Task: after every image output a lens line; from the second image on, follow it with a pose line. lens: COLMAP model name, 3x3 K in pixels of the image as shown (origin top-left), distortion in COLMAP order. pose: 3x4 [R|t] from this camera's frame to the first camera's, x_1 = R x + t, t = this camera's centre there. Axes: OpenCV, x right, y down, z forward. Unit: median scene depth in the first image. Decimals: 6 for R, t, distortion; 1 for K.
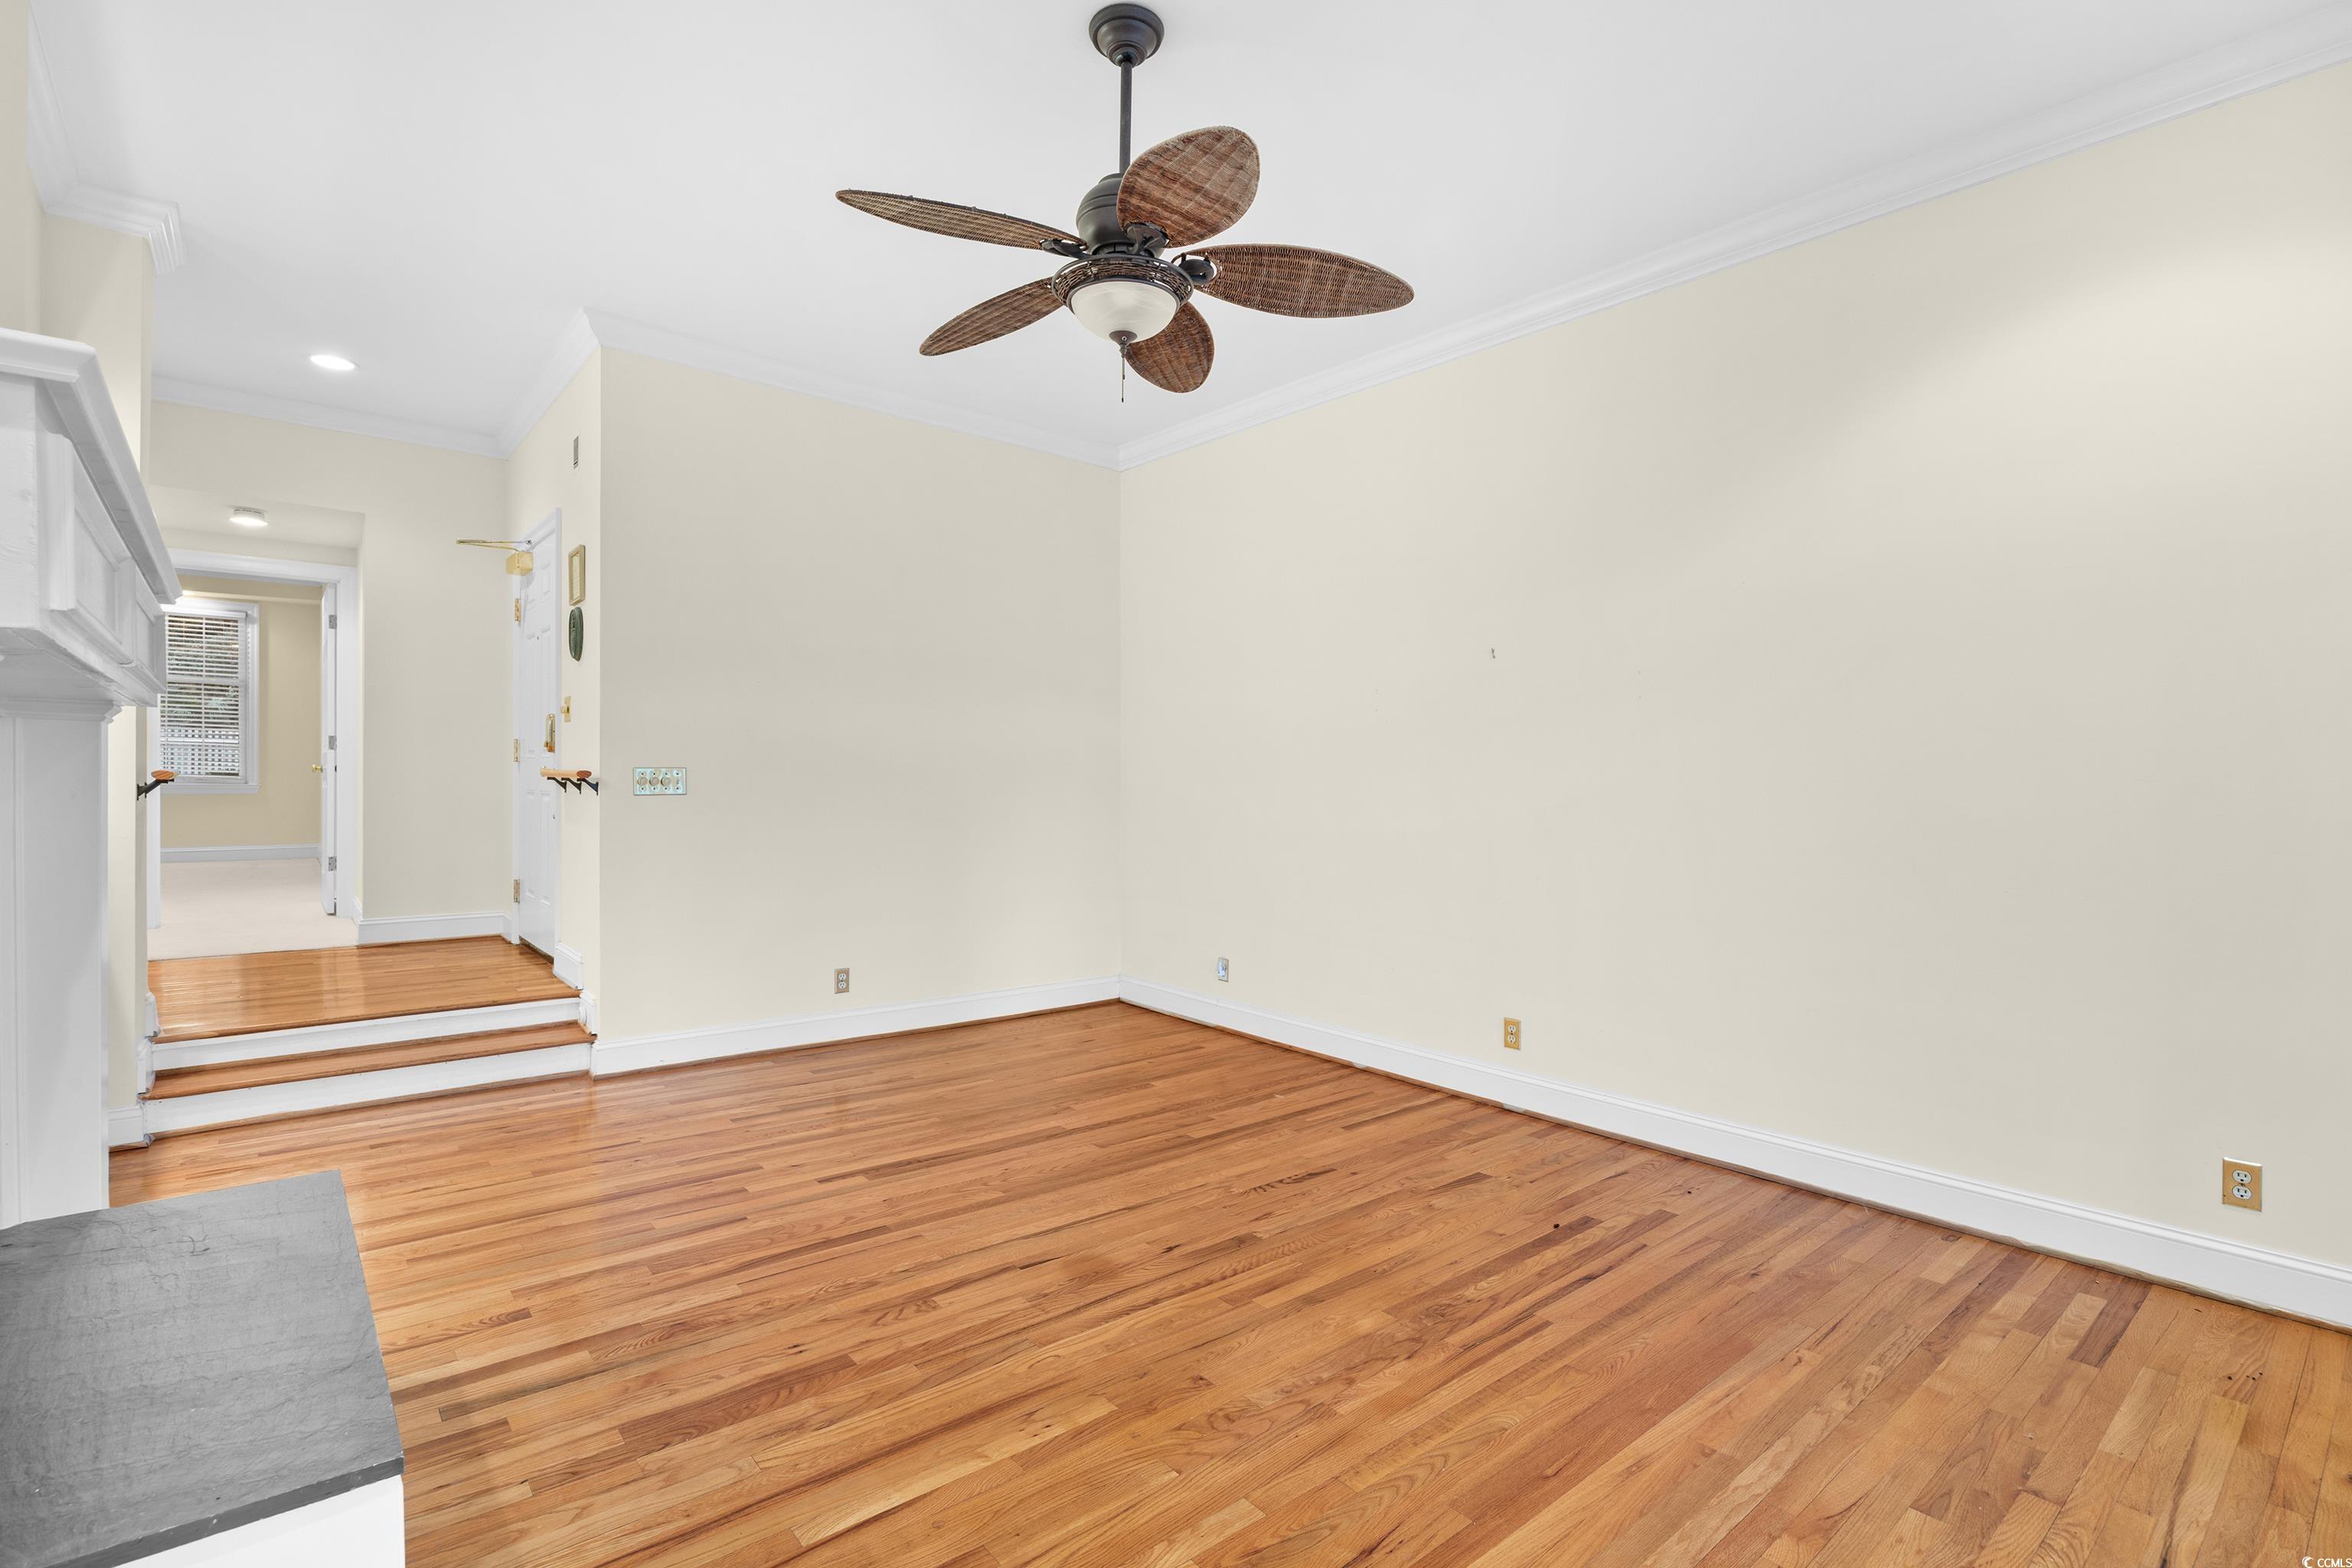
lens RADIAL K [[1089.2, 0, 1174.1], [0, 1089.2, 794.2], [0, 0, 1]] dist [-0.017719, 0.001817]
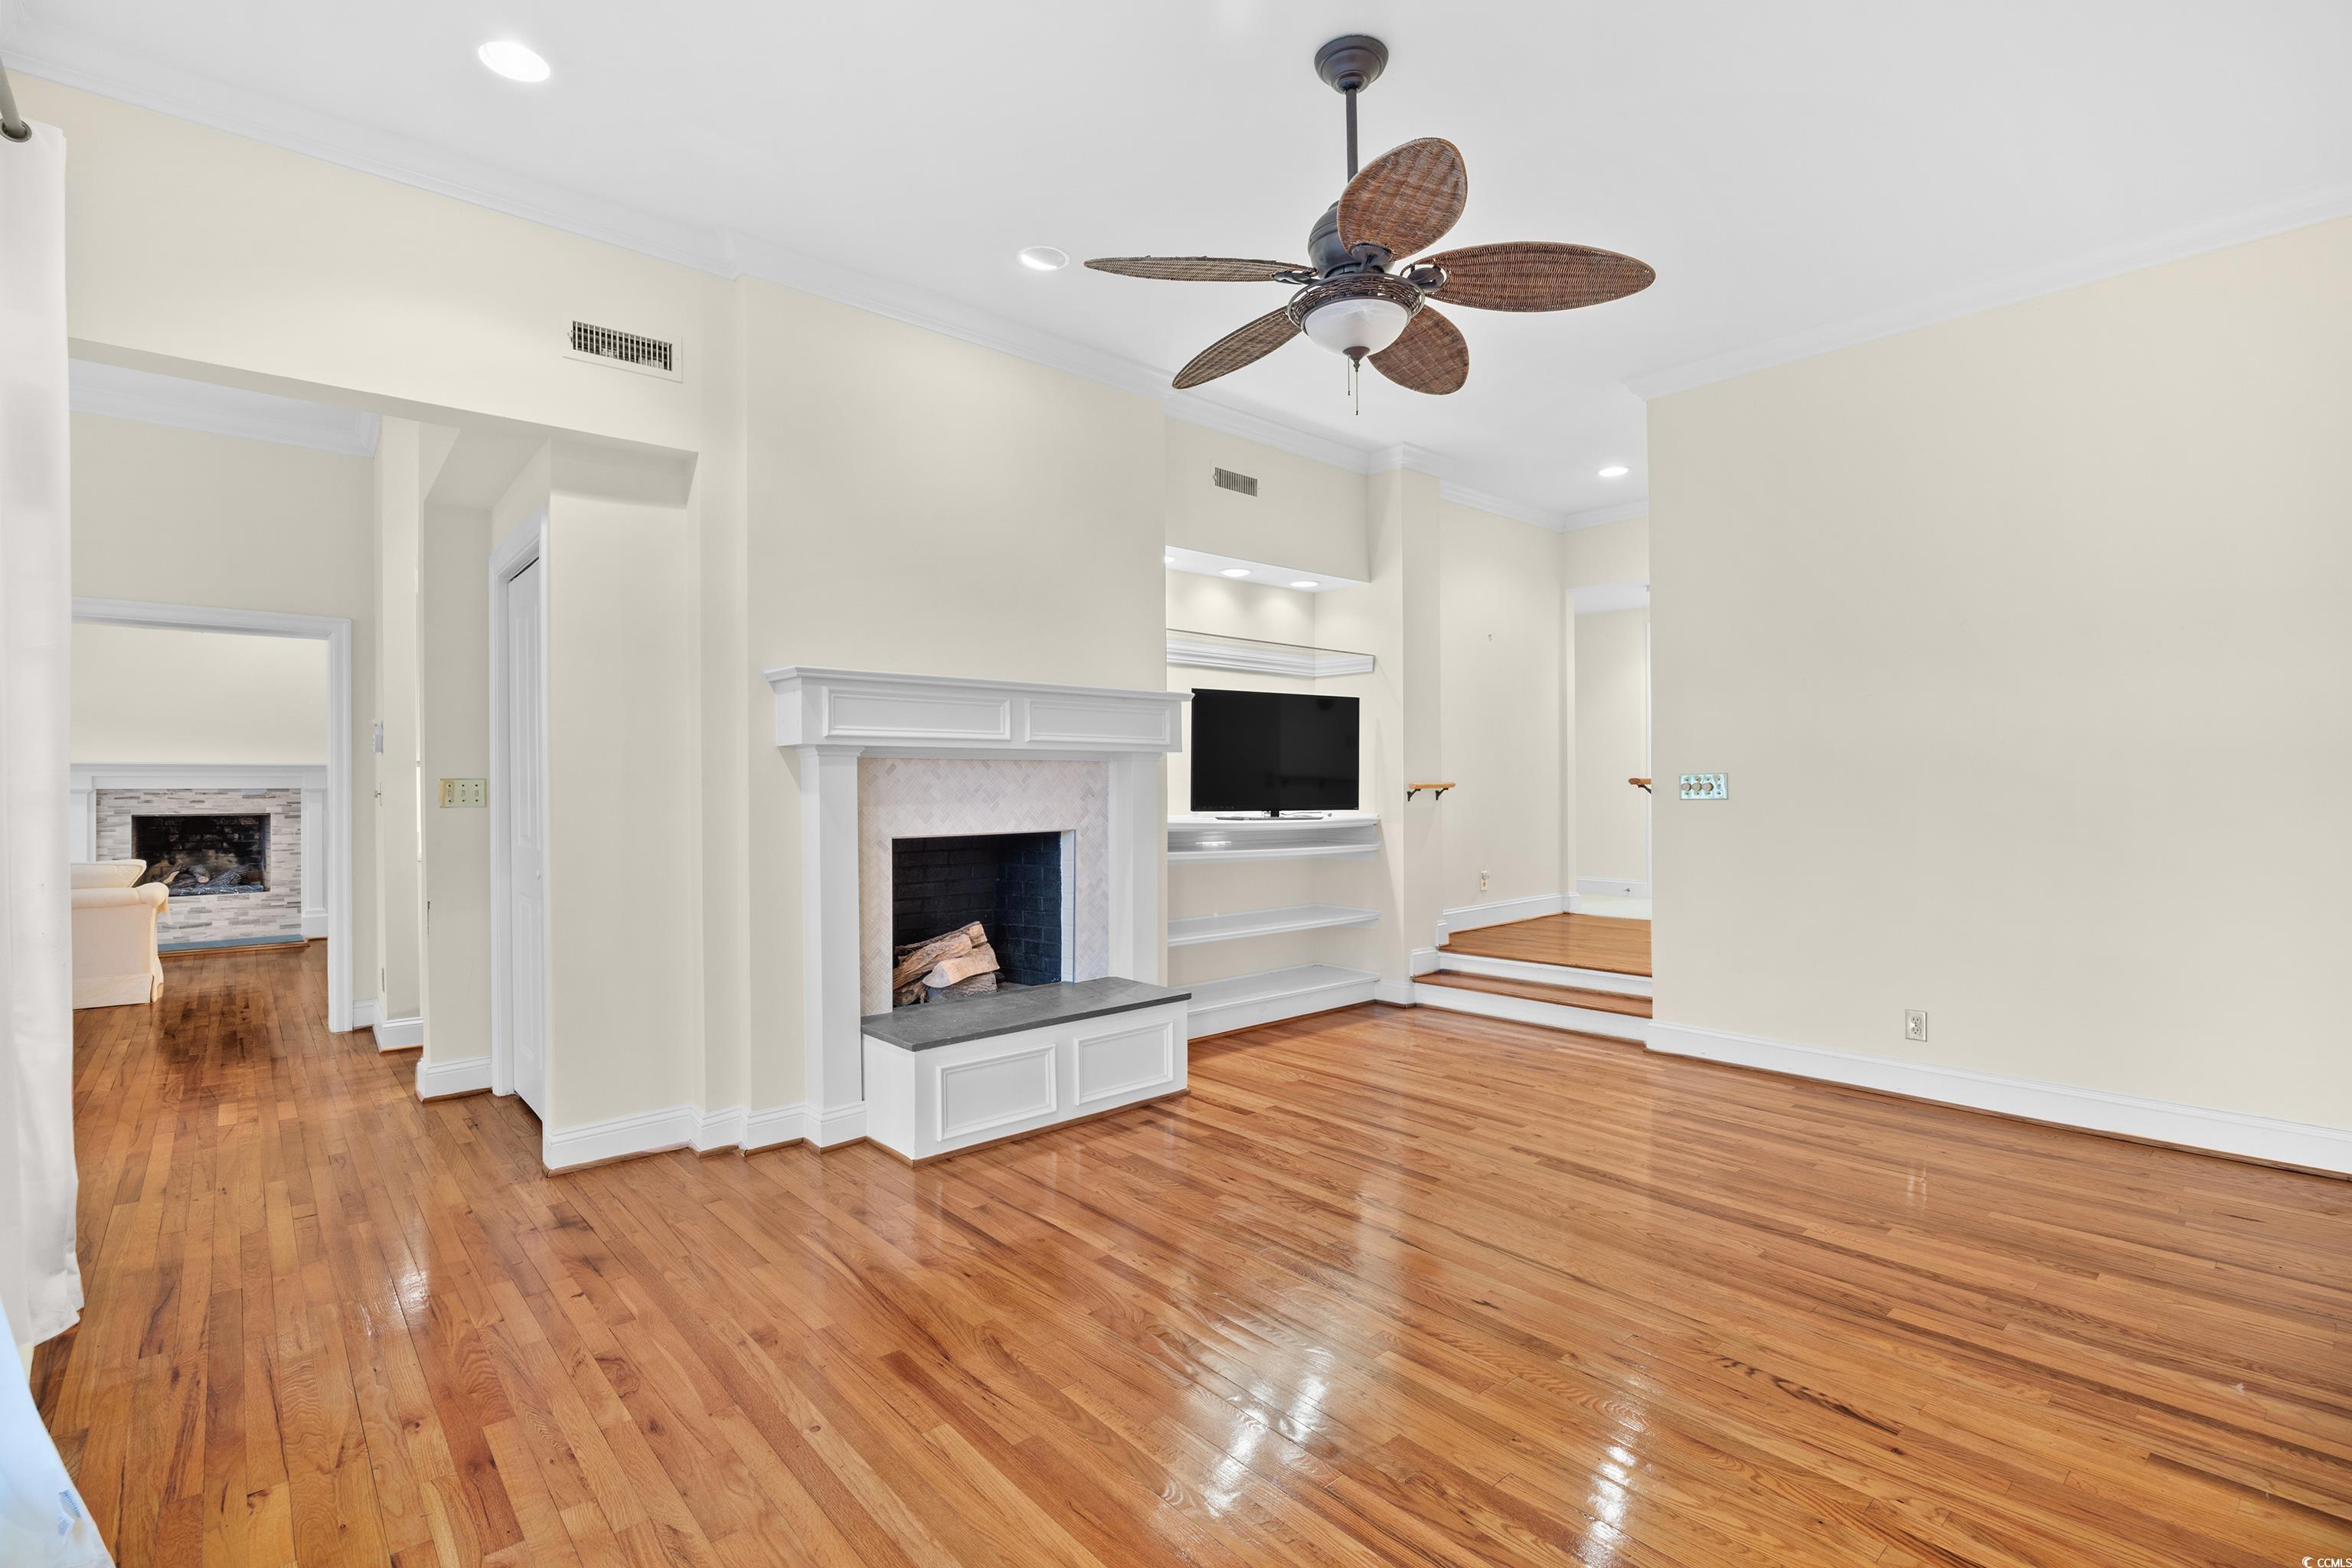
lens RADIAL K [[1089.2, 0, 1172.8], [0, 1089.2, 781.7], [0, 0, 1]] dist [-0.017719, 0.001817]
pose [[0.021134, -0.014490, -0.999672, 0.725006], [-0.010433, 0.999837, -0.014713, 0.004708], [0.999722, 0.010740, 0.020979, 0.588183]]
